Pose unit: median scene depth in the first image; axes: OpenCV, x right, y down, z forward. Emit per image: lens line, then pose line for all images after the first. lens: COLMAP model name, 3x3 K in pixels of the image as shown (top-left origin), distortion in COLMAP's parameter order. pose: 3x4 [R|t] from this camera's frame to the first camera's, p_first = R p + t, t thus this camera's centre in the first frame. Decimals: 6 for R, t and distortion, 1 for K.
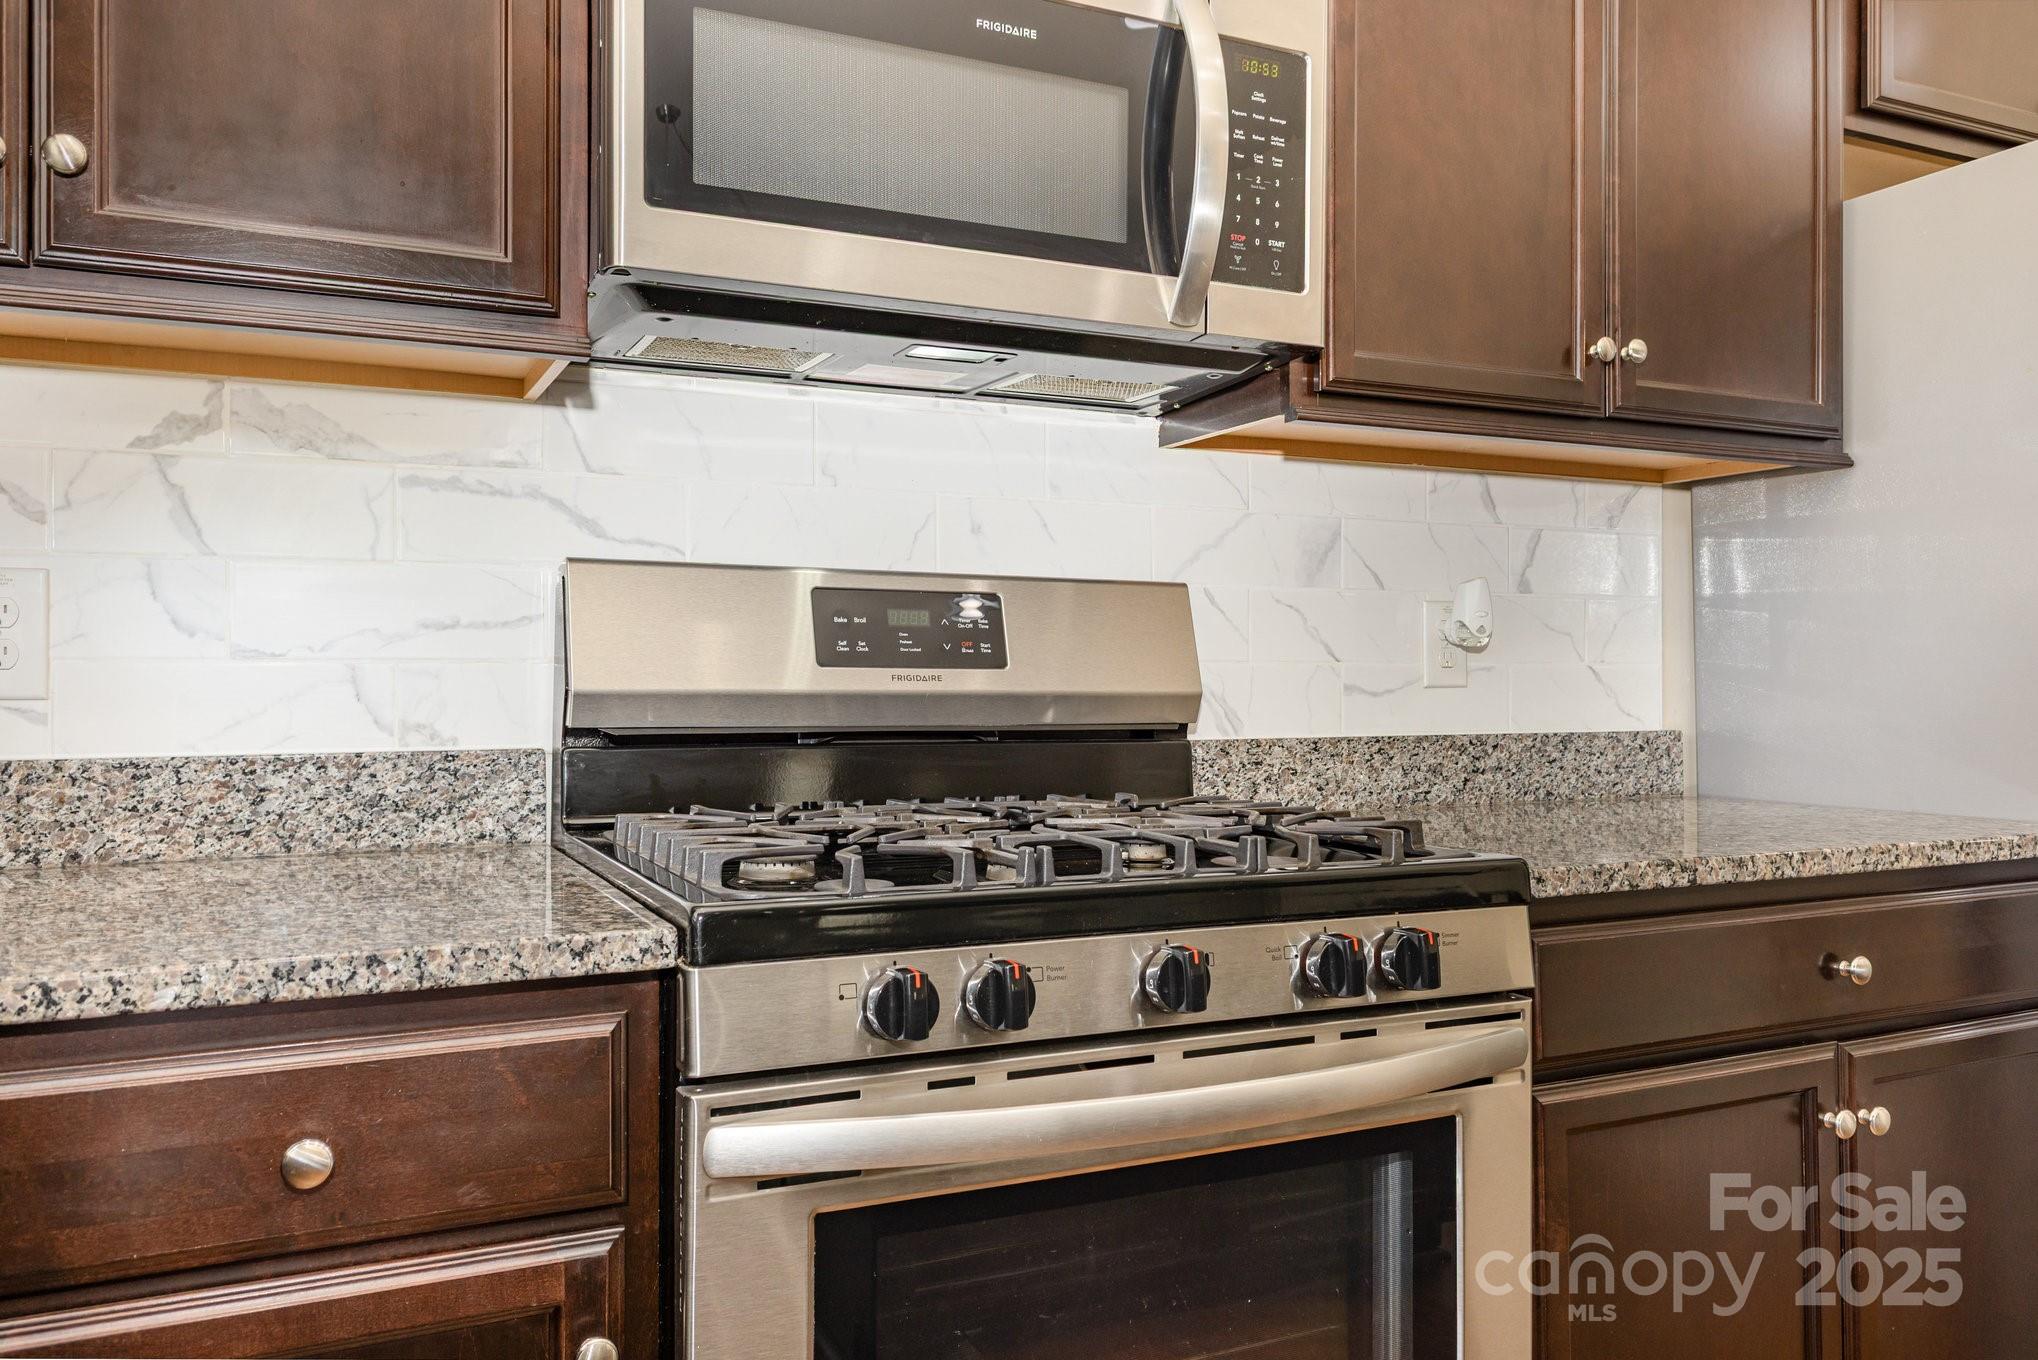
lens RADIAL K [[1490.1, 0, 1019.0], [0, 1490.1, 680.0], [0, 0, 1]] dist [0.029244, -0.001542]
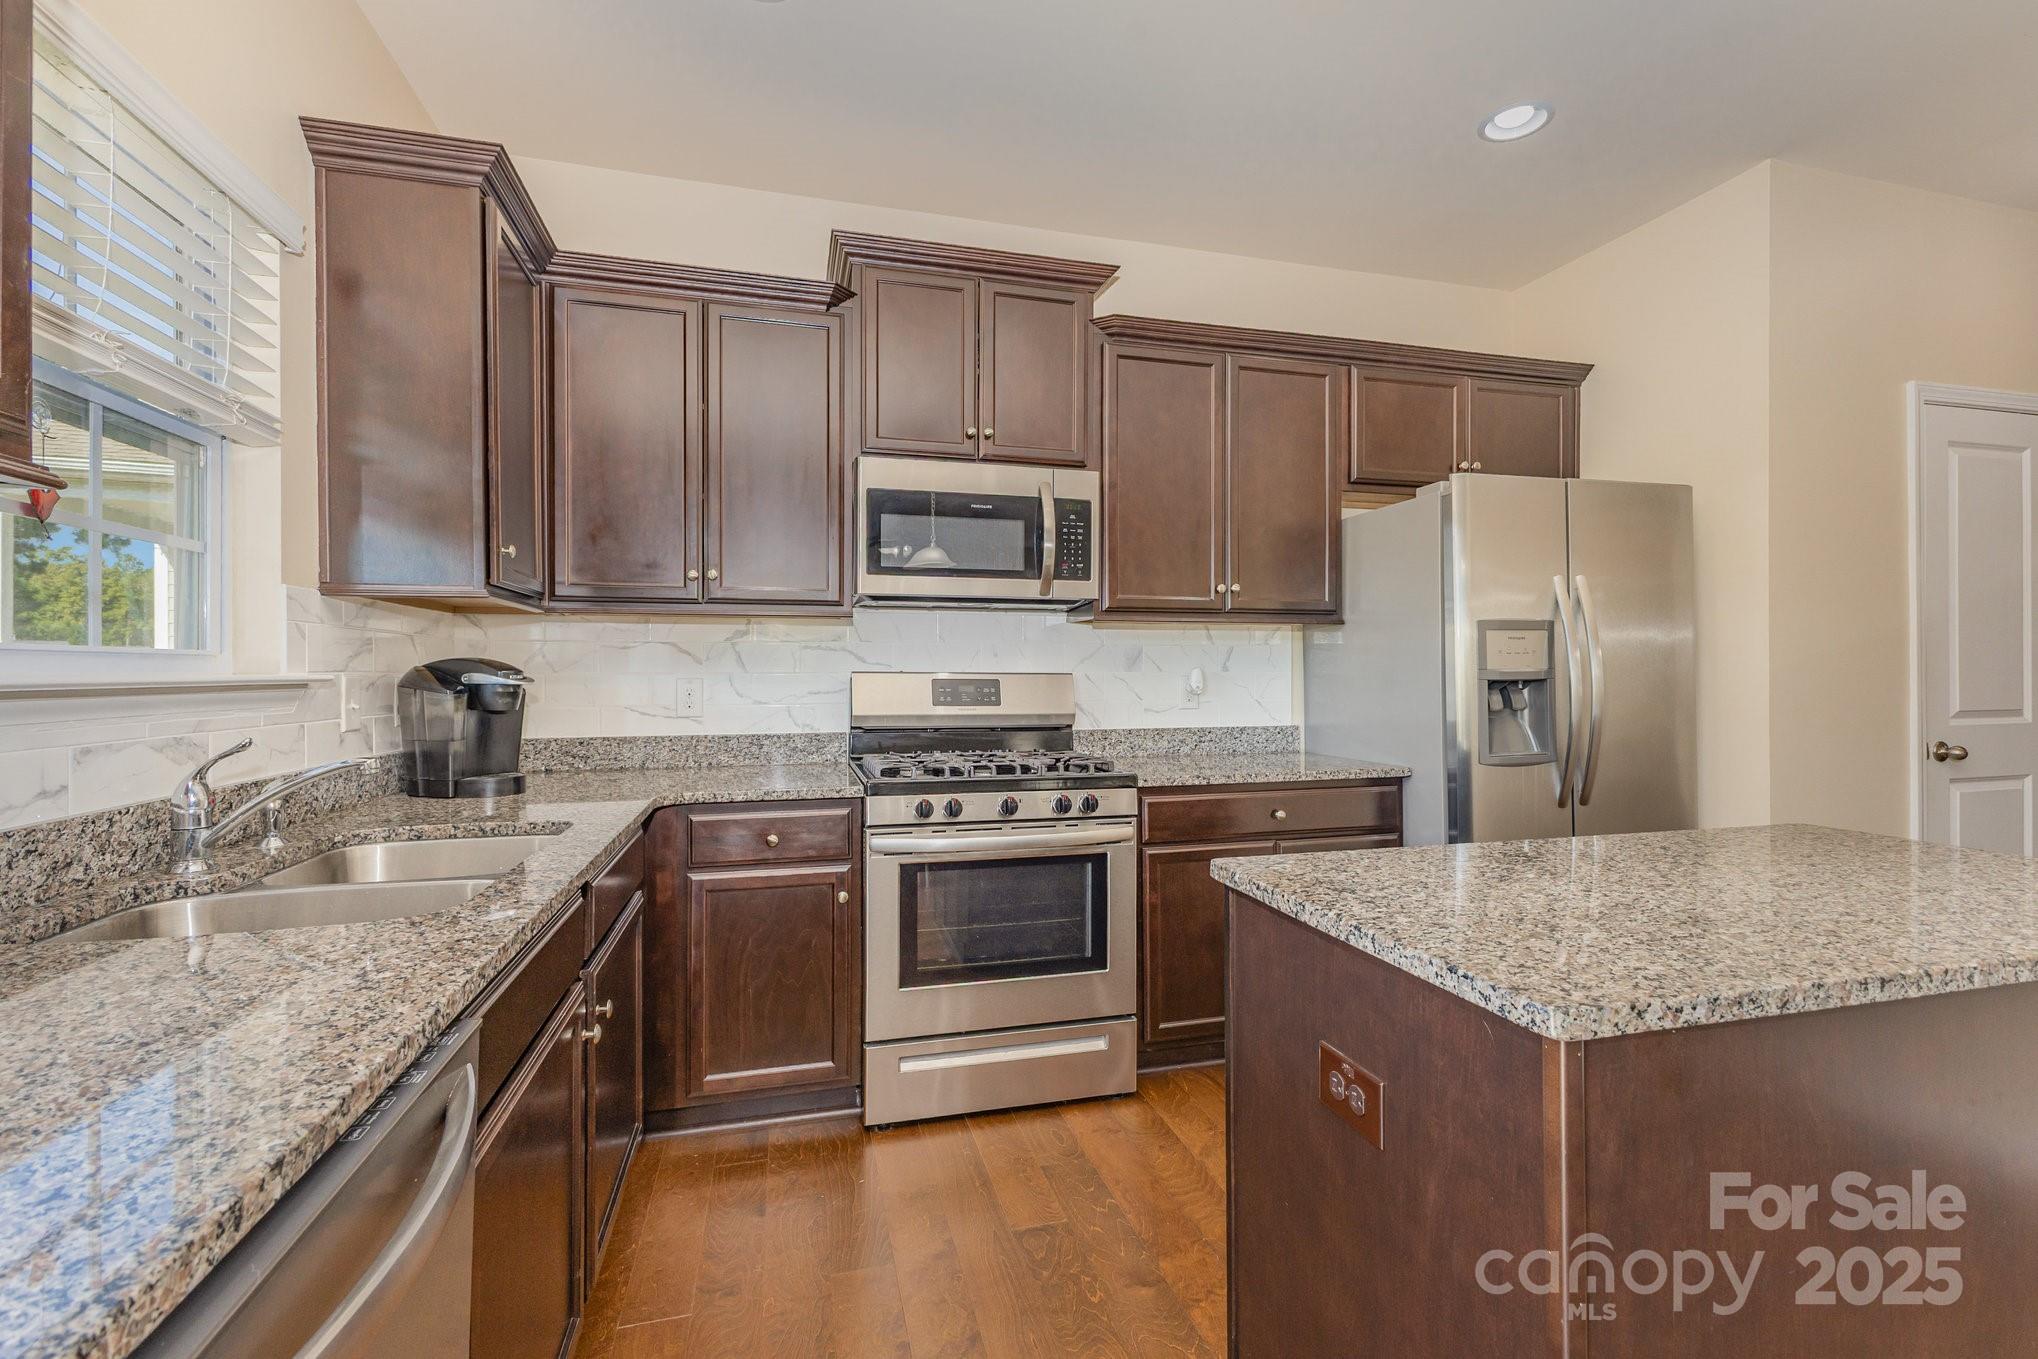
lens RADIAL K [[872.6, 0, 1019.8], [0, 872.6, 674.3], [0, 0, 1]] dist [0.010357, -0.000002]
pose [[0.983715, 0.000183, -0.179734, 0.388526], [0.000362, 0.999995, 0.002999, -0.085778], [0.179734, -0.003015, 0.983711, -0.766148]]
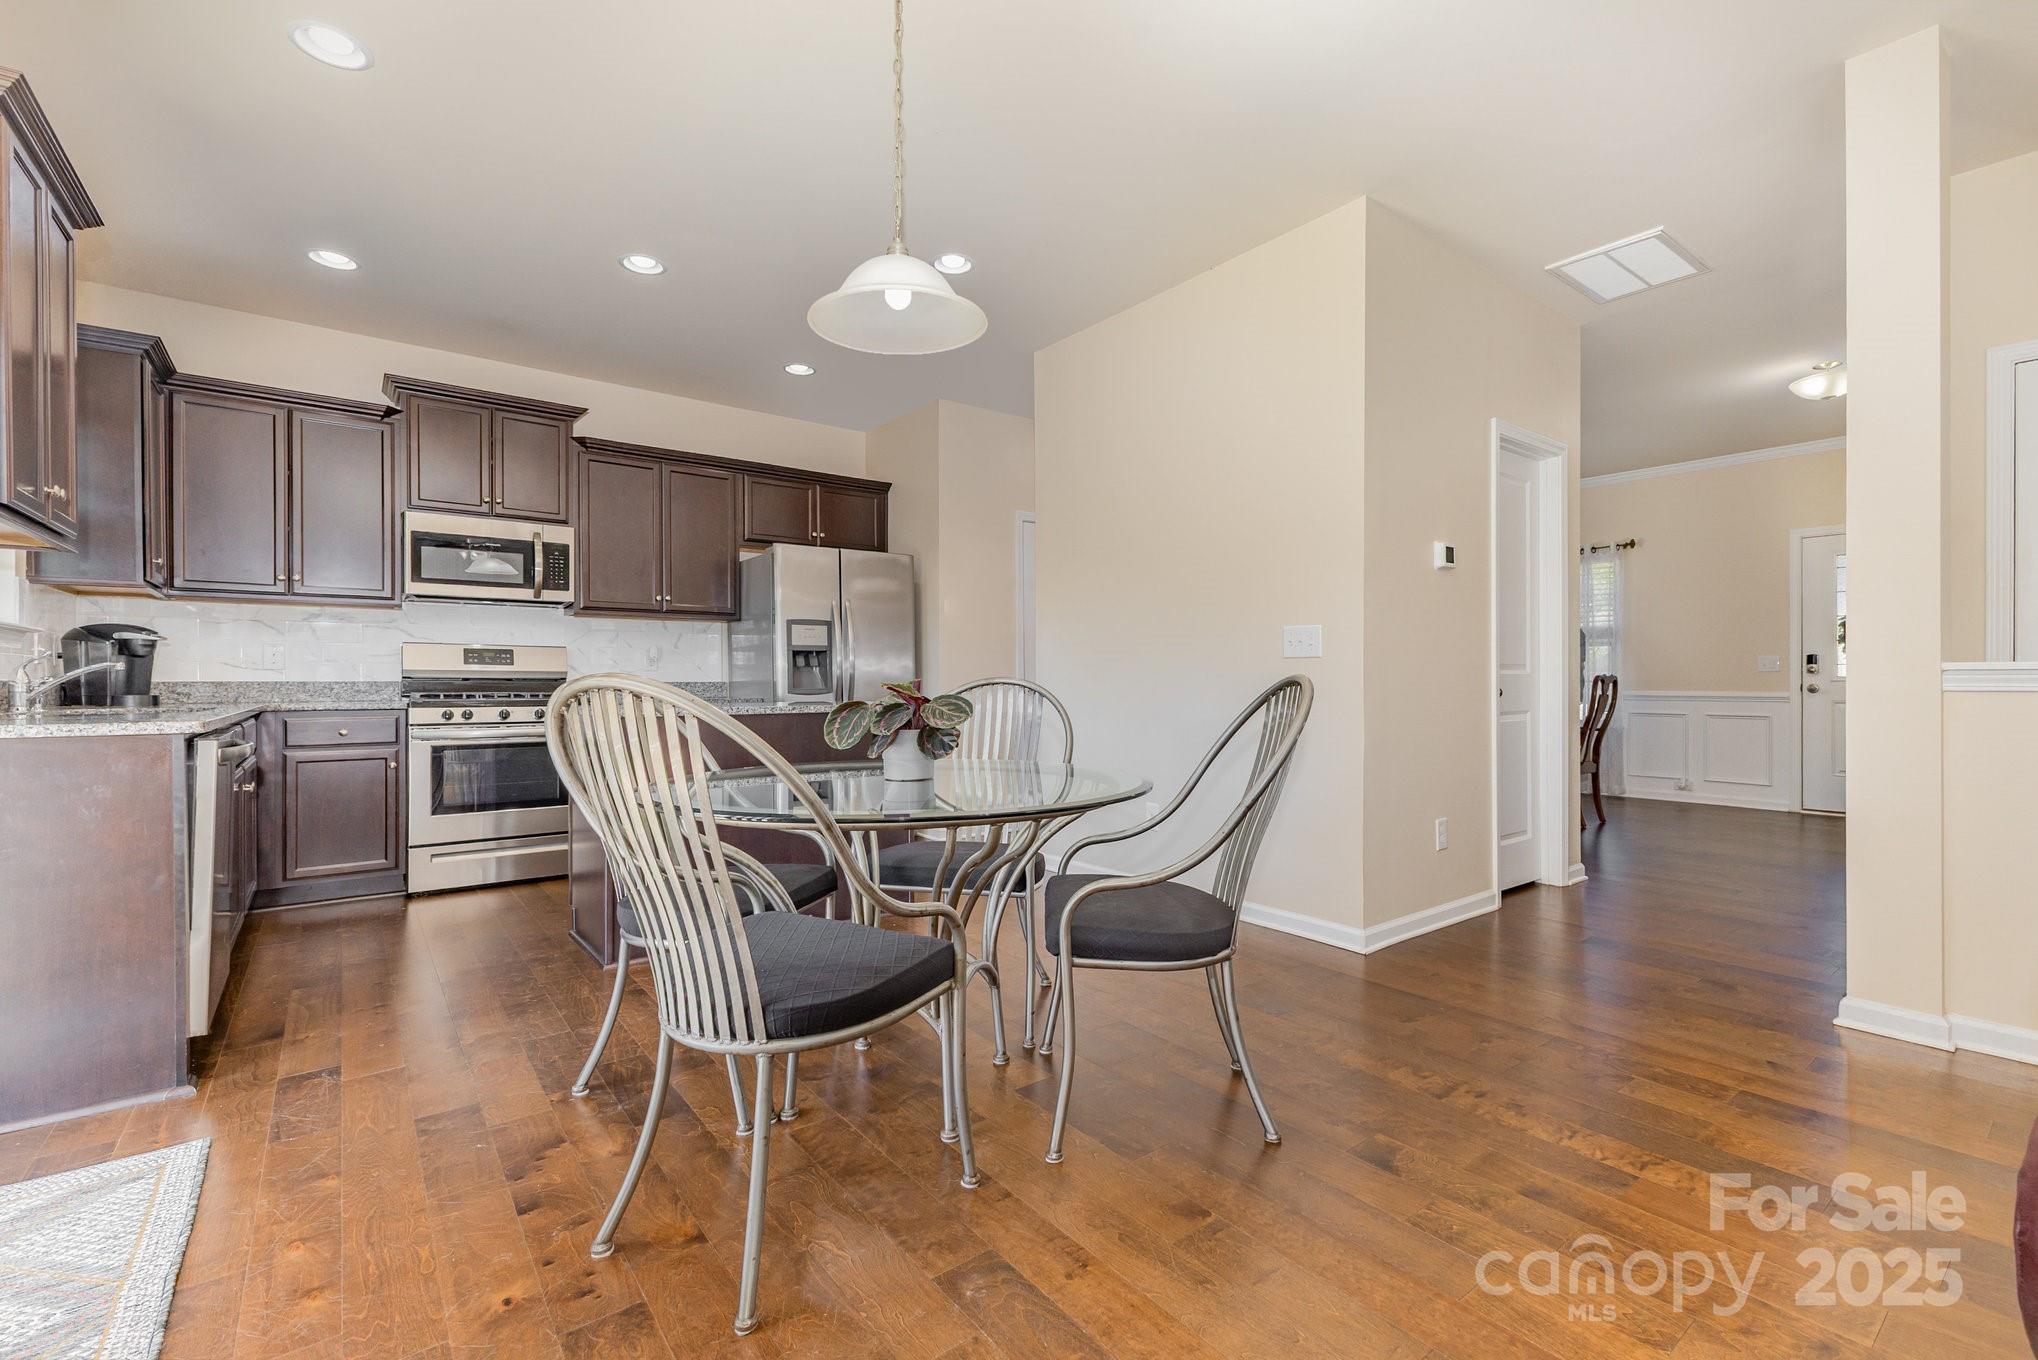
lens RADIAL K [[878.4, 0, 1021.9], [0, 878.4, 684.2], [0, 0, 1]] dist [0.009341, 0.001091]
pose [[0.976877, 0.000496, 0.213801, 1.123738], [-0.001806, 0.999981, 0.005935, 0.038105], [-0.213794, -0.006184, 0.976859, -2.396307]]
